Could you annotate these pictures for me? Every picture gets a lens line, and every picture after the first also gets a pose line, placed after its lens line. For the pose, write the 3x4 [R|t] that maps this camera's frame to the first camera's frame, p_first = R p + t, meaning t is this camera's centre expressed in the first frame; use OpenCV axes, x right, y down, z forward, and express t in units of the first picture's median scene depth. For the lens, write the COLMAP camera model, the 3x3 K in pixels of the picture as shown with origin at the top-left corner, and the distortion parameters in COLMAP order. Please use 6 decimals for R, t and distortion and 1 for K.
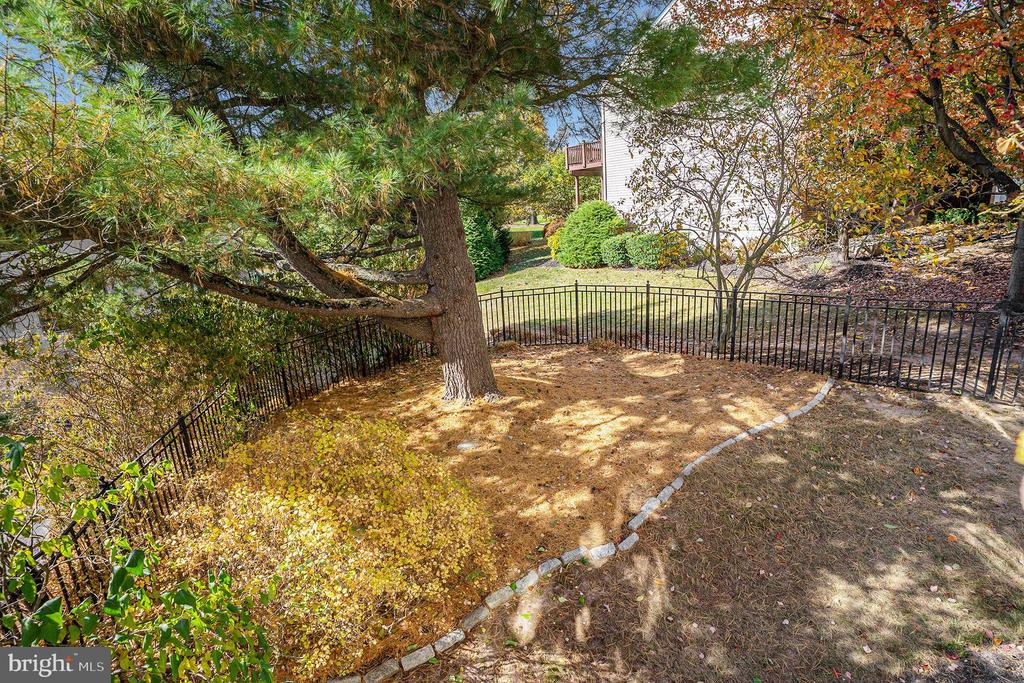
lens RADIAL K [[510.1, 0, 508.2], [0, 510.1, 341.3], [0, 0, 1]] dist [-0.040108, 0.008389]
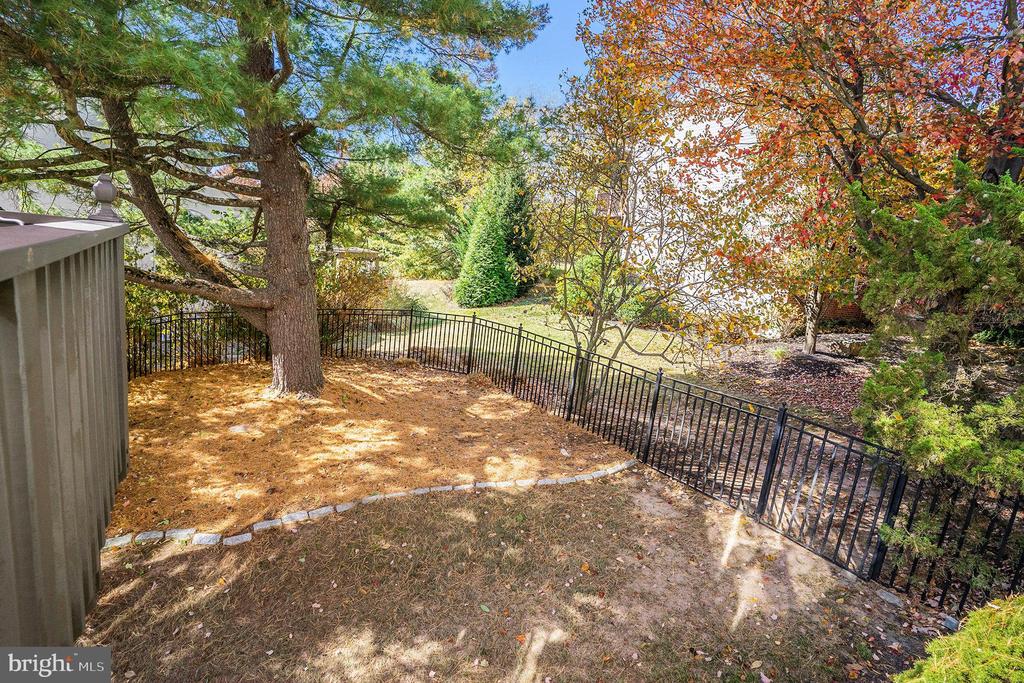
lens RADIAL K [[510.1, 0, 507.4], [0, 510.1, 336.8], [0, 0, 1]] dist [-0.040108, 0.008389]
pose [[0.960009, 0.203169, -0.192629, 0.589808], [-0.216948, 0.974736, -0.053136, -0.048233], [0.176967, 0.092802, 0.979832, 0.037233]]
